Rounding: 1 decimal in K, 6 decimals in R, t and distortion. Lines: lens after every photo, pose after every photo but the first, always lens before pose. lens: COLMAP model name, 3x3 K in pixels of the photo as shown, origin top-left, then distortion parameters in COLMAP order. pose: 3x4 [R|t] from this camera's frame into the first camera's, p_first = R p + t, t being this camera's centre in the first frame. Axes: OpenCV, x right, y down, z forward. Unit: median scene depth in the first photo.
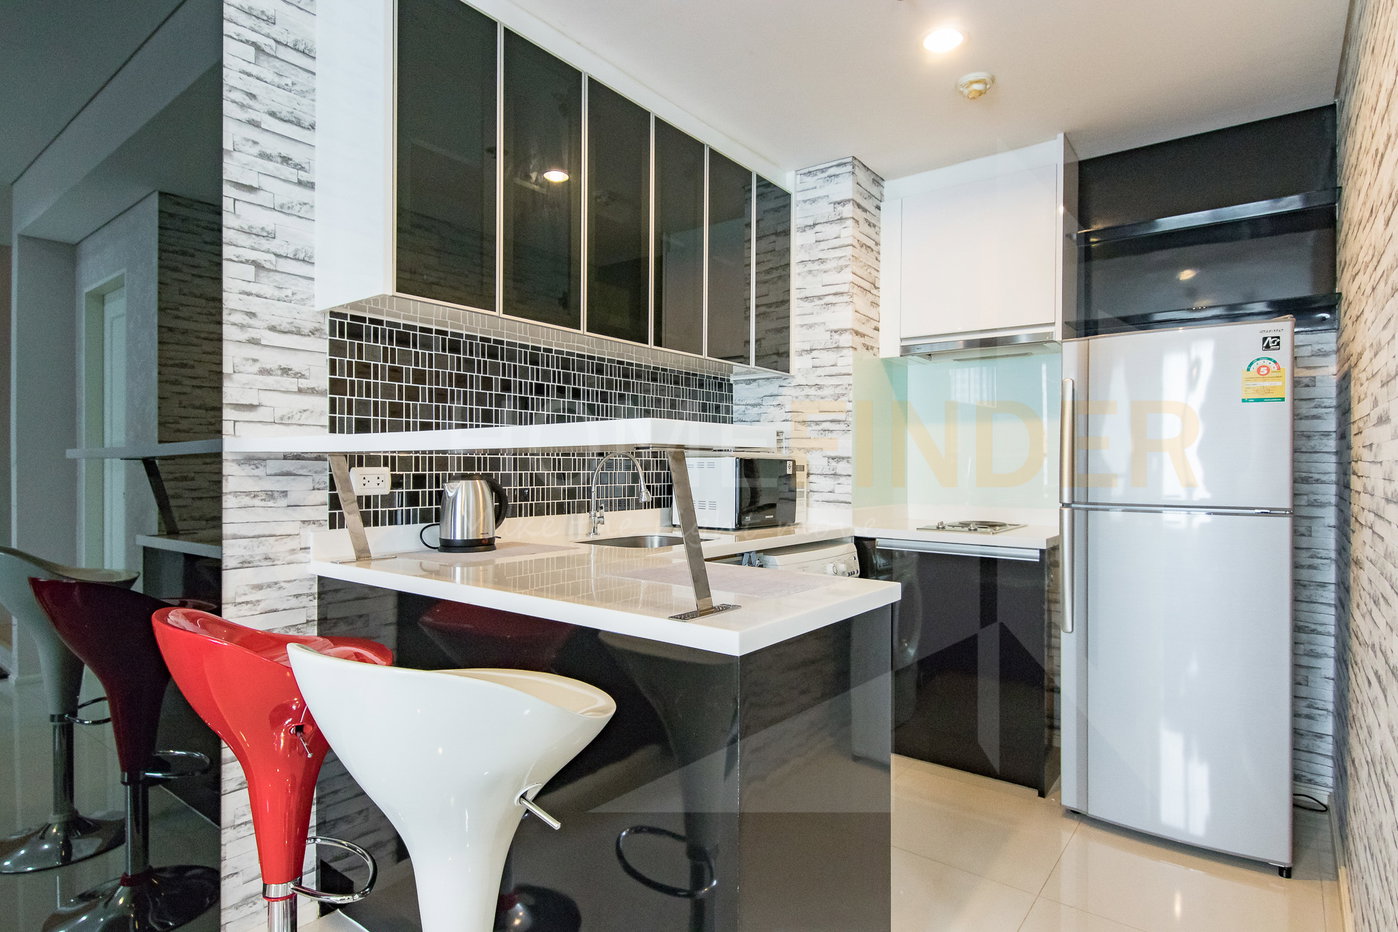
lens RADIAL K [[745.0, 0, 692.8], [0, 745.0, 465.3], [0, 0, 1]] dist [0.036230, -0.024755]
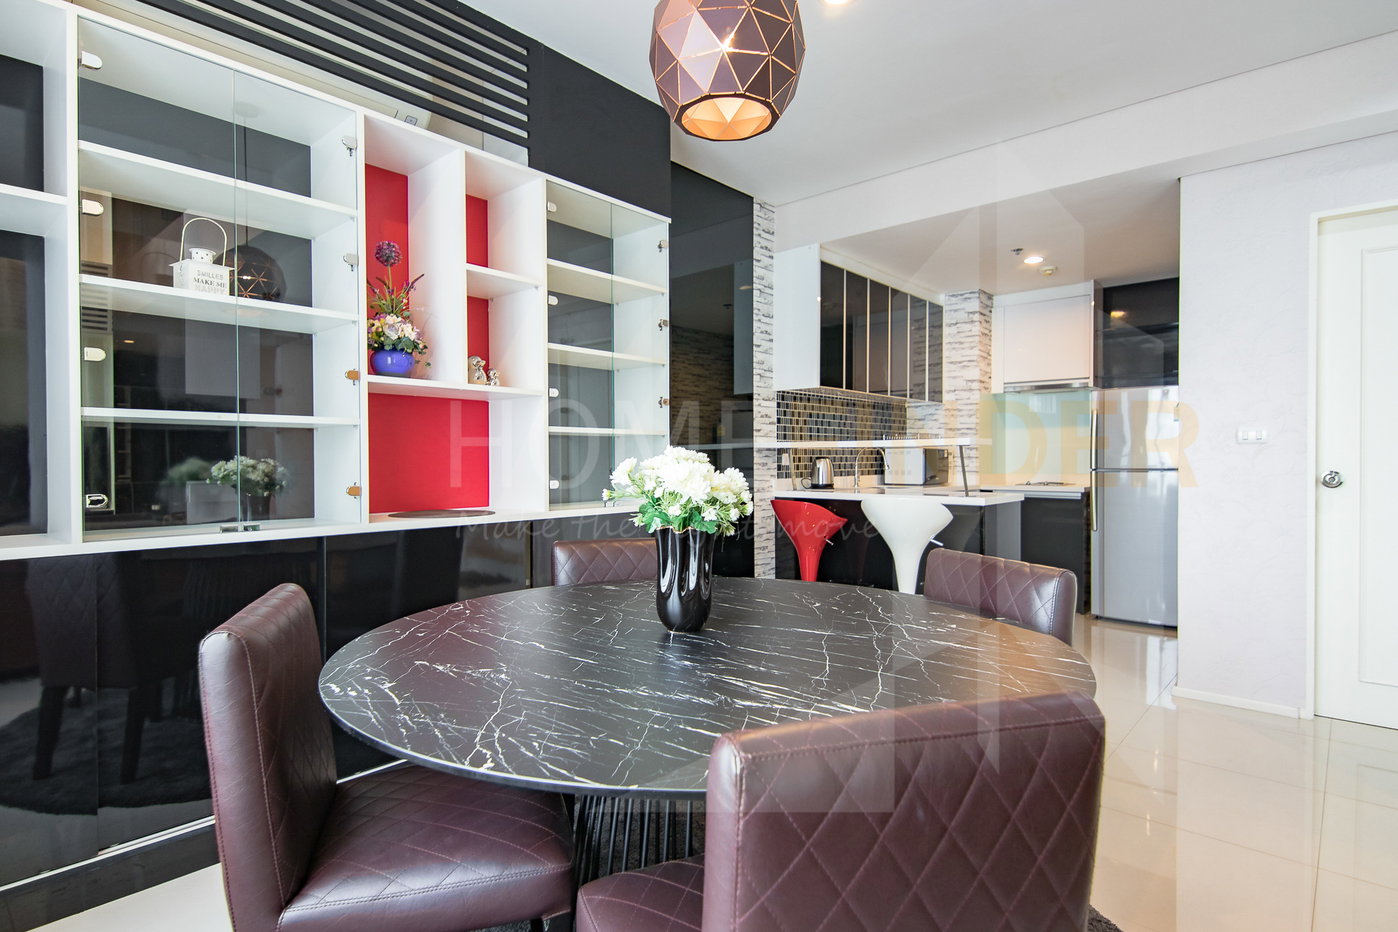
lens RADIAL K [[715.3, 0, 692.4], [0, 715.3, 467.9], [0, 0, 1]] dist [0.031227, -0.023558]
pose [[0.997058, -0.007037, -0.076329, -0.456928], [0.008078, 0.999878, 0.013341, 0.012488], [0.076226, -0.013918, 0.996993, -1.069902]]
